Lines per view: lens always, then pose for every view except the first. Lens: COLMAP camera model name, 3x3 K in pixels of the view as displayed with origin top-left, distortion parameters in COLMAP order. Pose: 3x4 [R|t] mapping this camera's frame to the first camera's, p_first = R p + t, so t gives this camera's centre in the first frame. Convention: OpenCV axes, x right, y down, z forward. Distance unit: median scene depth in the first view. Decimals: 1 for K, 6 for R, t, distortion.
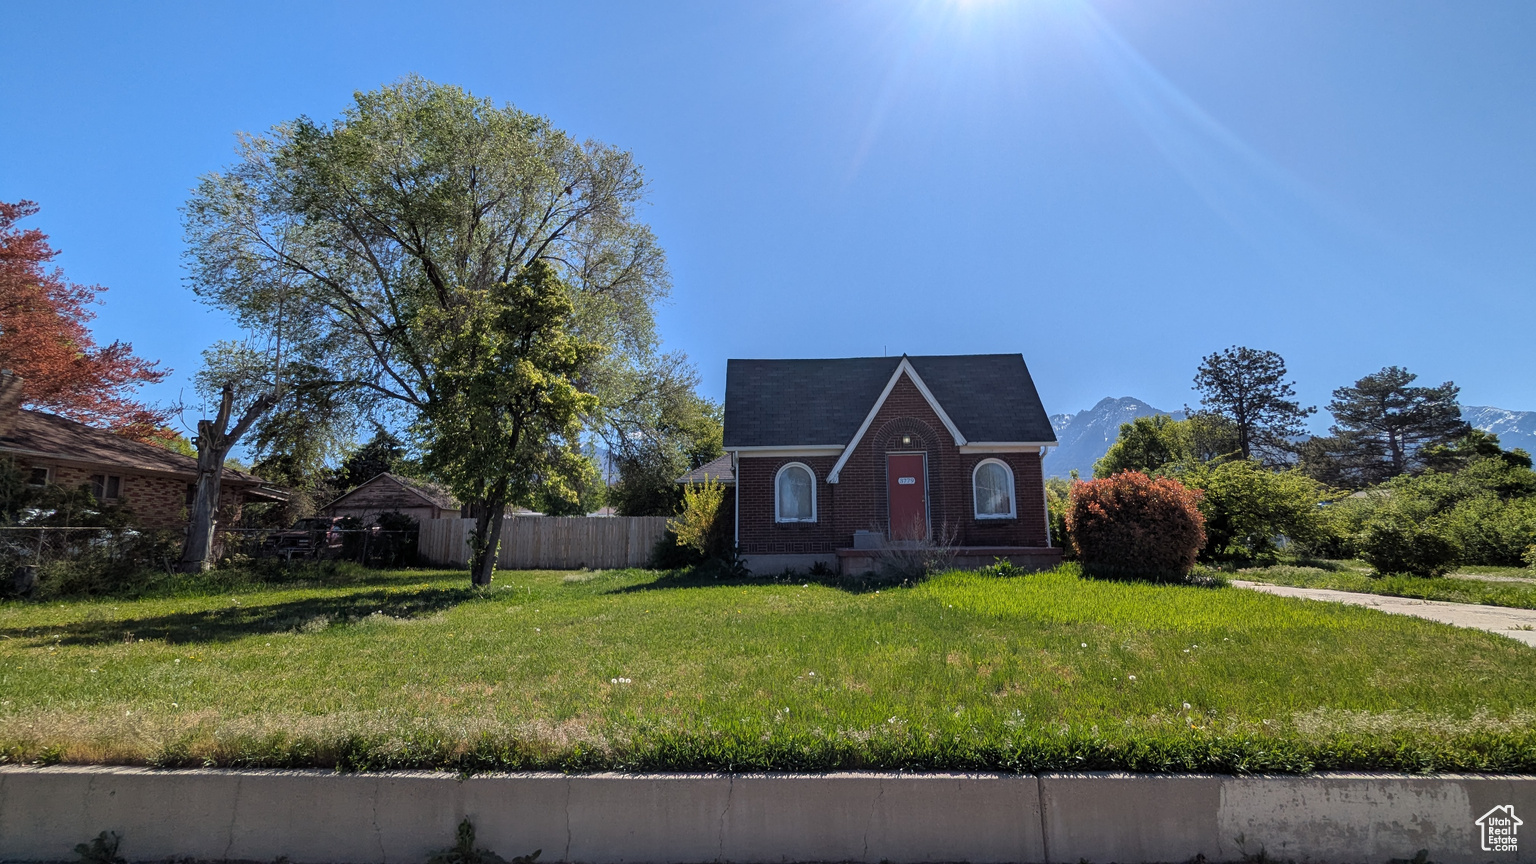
lens RADIAL K [[730.4, 0, 764.2], [0, 730.4, 431.1], [0, 0, 1]] dist [-0.002207, -0.001568]
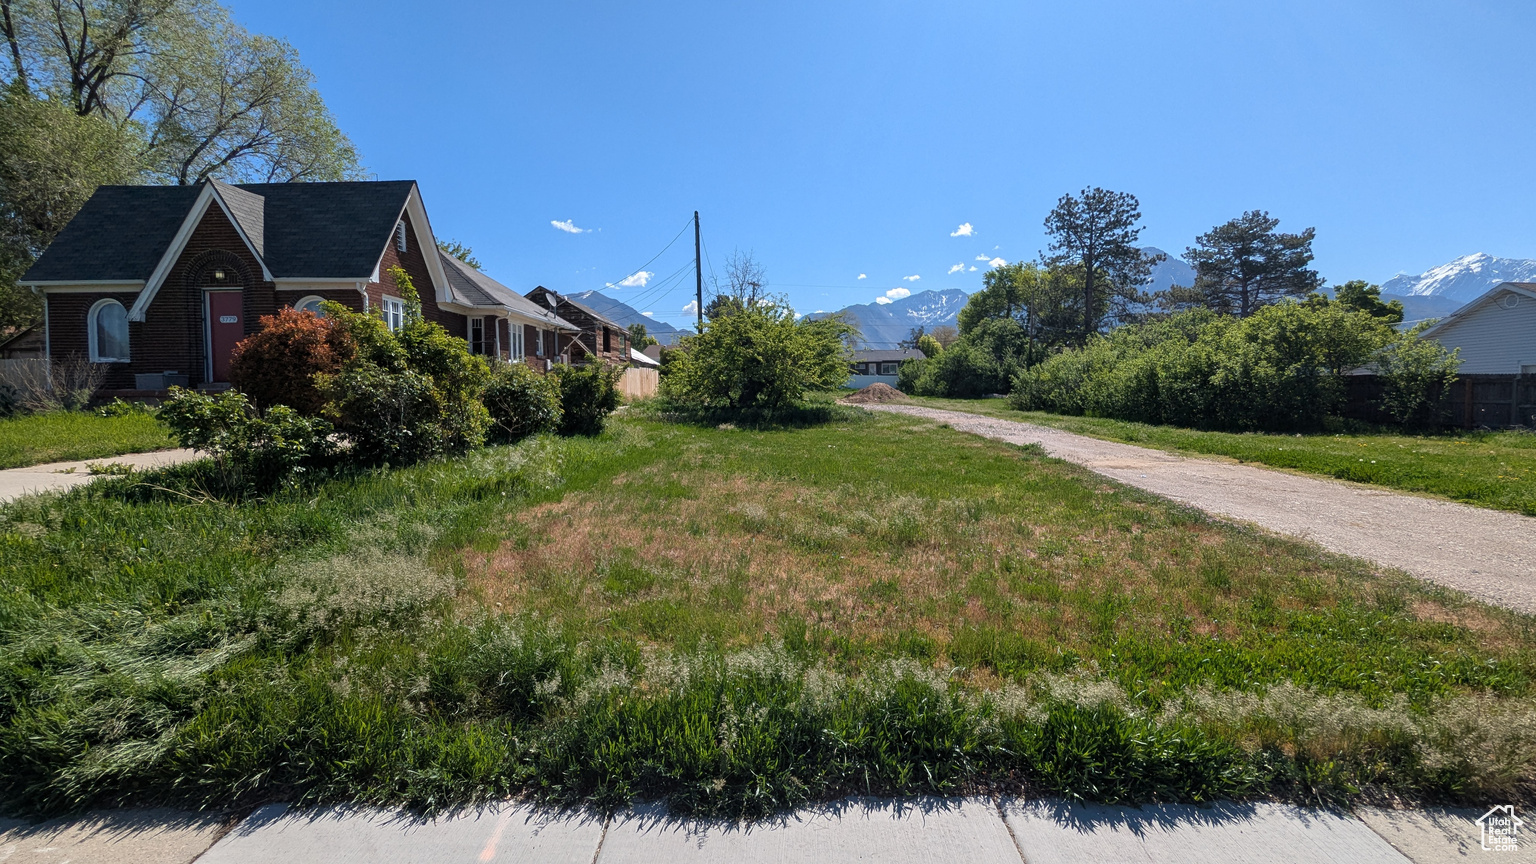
lens RADIAL K [[730.4, 0, 768.6], [0, 730.4, 433.2], [0, 0, 1]] dist [-0.002207, -0.001568]
pose [[0.999965, 0.008272, -0.001283, 0.237961], [-0.007830, 0.978514, 0.206032, 0.003428], [0.002960, -0.206014, 0.978545, 0.015575]]
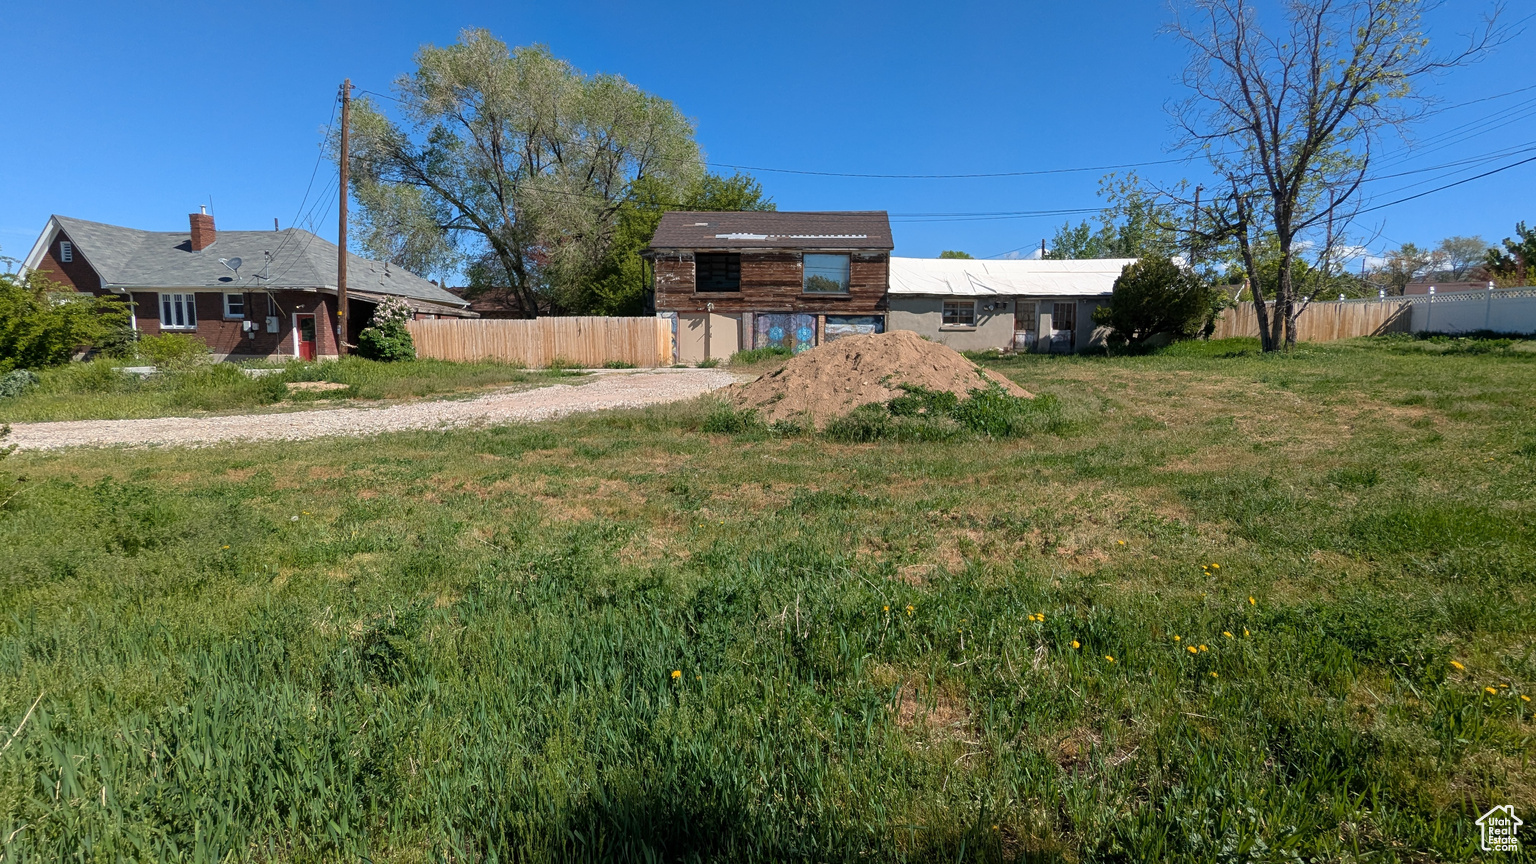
lens RADIAL K [[730.4, 0, 770.4], [0, 730.4, 433.2], [0, 0, 1]] dist [-0.002207, -0.001568]
pose [[-0.028307, 0.132119, -0.990830, 0.534745], [0.148963, 0.980716, 0.126515, 0.104477], [0.988438, -0.144016, -0.047442, 0.739213]]
